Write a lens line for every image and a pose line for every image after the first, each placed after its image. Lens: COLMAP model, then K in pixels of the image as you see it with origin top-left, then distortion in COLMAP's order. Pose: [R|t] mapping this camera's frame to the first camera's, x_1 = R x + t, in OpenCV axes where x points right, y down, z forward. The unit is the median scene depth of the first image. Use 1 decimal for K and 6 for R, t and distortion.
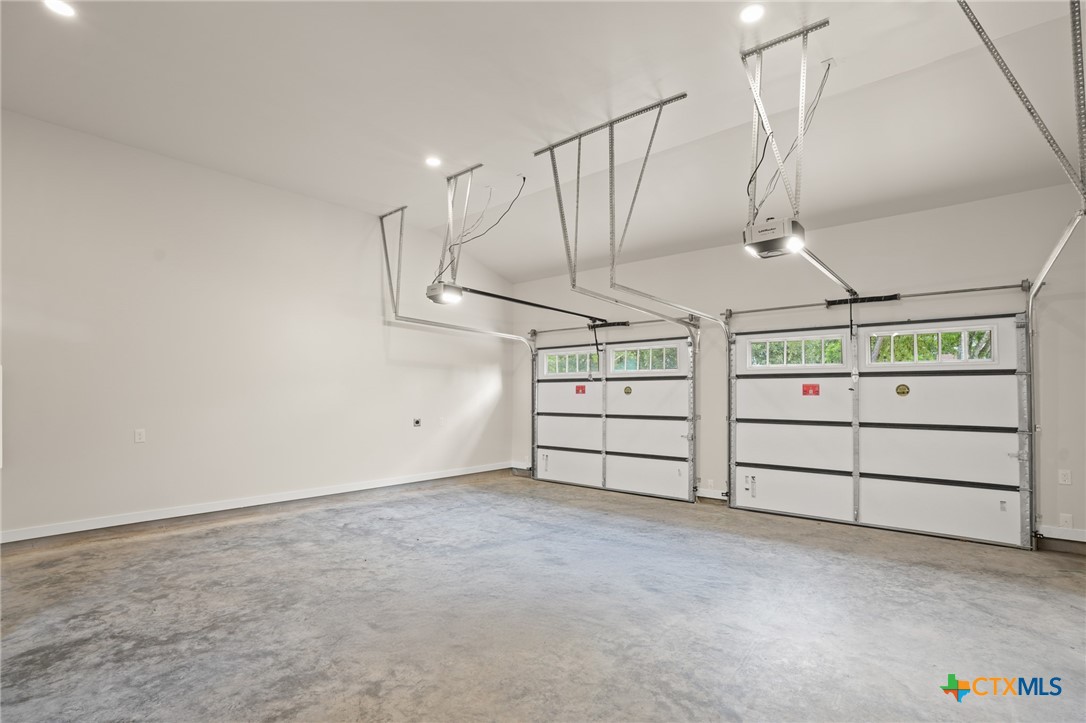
lens RADIAL K [[515.4, 0, 543.0], [0, 515.4, 361.5], [0, 0, 1]] dist [-0.000113, 0.000109]
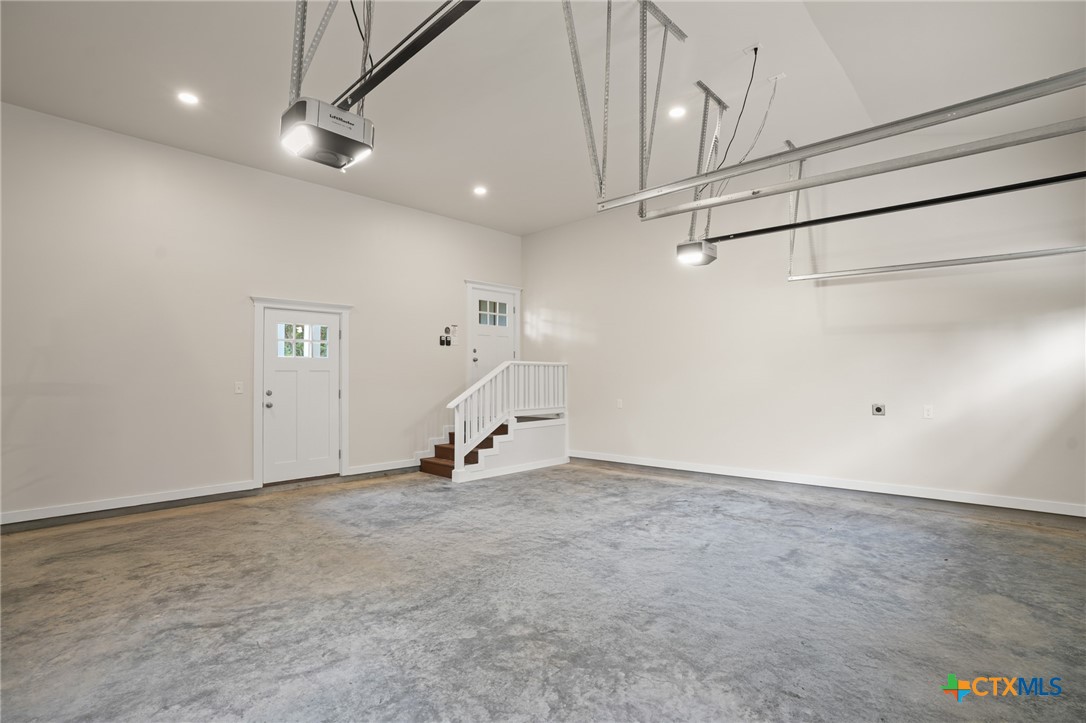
lens RADIAL K [[492.9, 0, 540.9], [0, 492.9, 369.6], [0, 0, 1]] dist [0.000030, 0.000490]
pose [[-0.077368, -0.039173, -0.996233, 0.677952], [0.090249, 0.994850, -0.046128, 0.075203], [0.992910, -0.093478, -0.073434, 0.852740]]
